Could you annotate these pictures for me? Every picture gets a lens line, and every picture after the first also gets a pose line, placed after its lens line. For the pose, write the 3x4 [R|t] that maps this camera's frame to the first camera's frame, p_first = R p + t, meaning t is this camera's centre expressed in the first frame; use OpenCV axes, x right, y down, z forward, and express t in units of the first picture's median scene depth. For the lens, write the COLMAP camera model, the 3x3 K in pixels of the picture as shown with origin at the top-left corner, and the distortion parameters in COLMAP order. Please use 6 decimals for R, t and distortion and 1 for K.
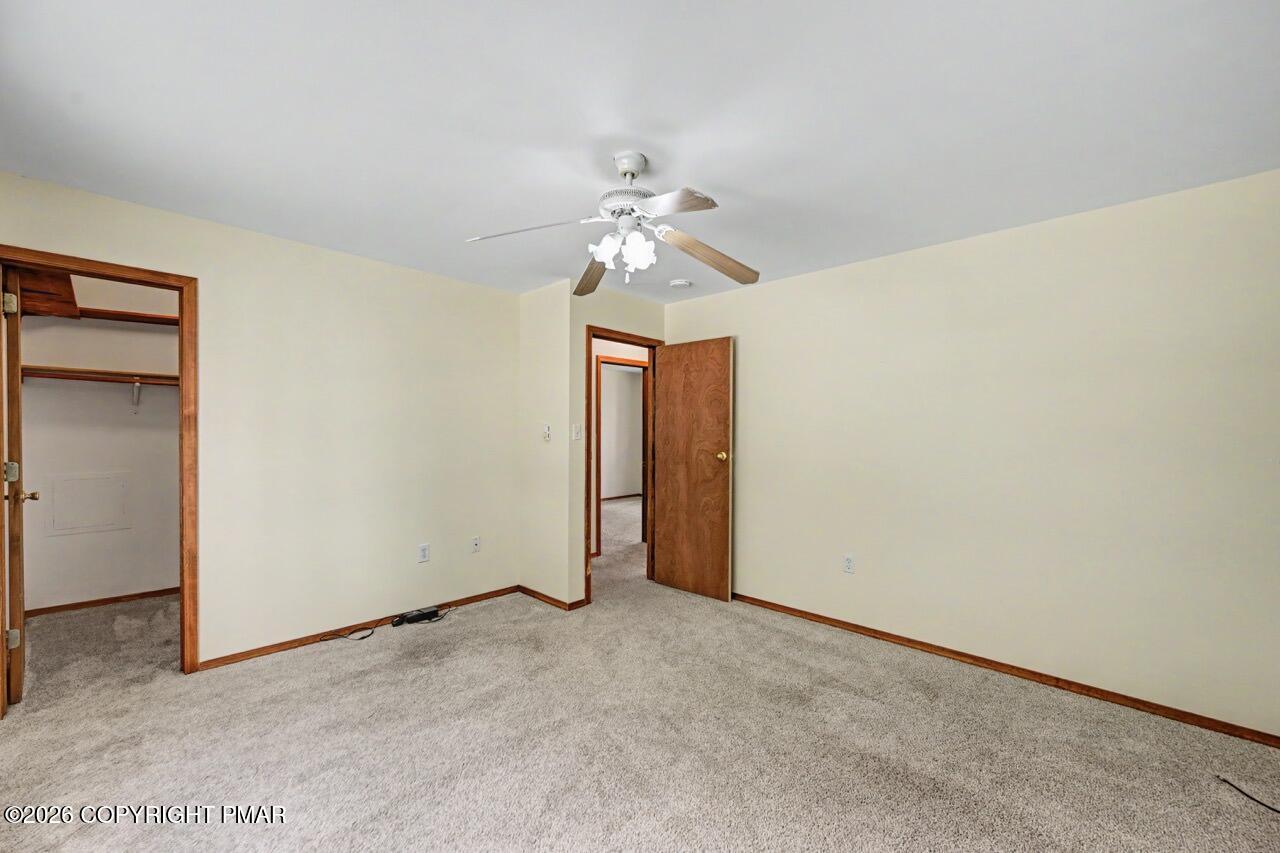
lens RADIAL K [[517.1, 0, 640.0], [0, 517.1, 426.5], [0, 0, 1]] dist [0.000351, 0.000152]
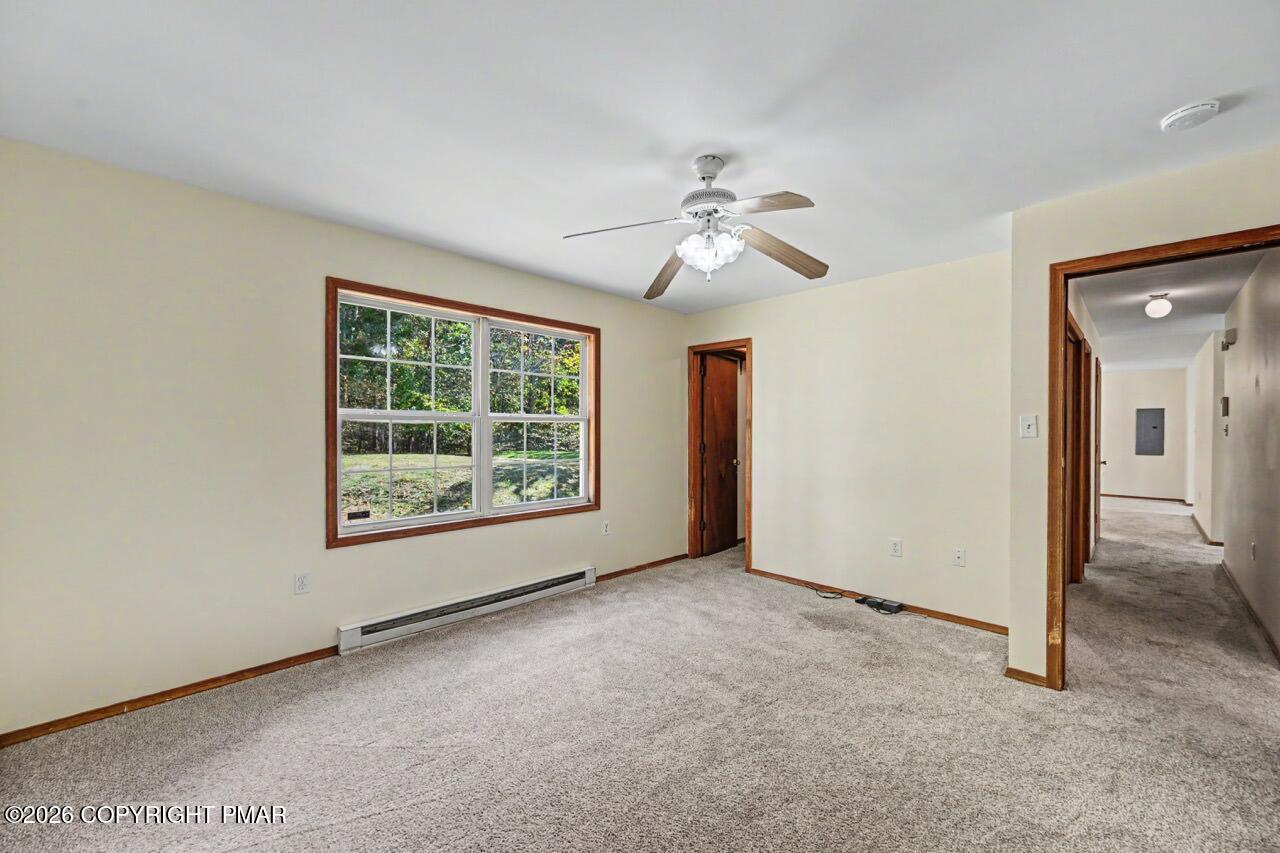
lens RADIAL K [[509.1, 0, 638.5], [0, 509.1, 429.9], [0, 0, 1]] dist [0.002078, 0.000001]
pose [[-0.027728, -0.004856, -0.999604, 0.652729], [0.004596, 0.999977, -0.004985, 0.017274], [0.999605, -0.004733, -0.027705, 0.570567]]
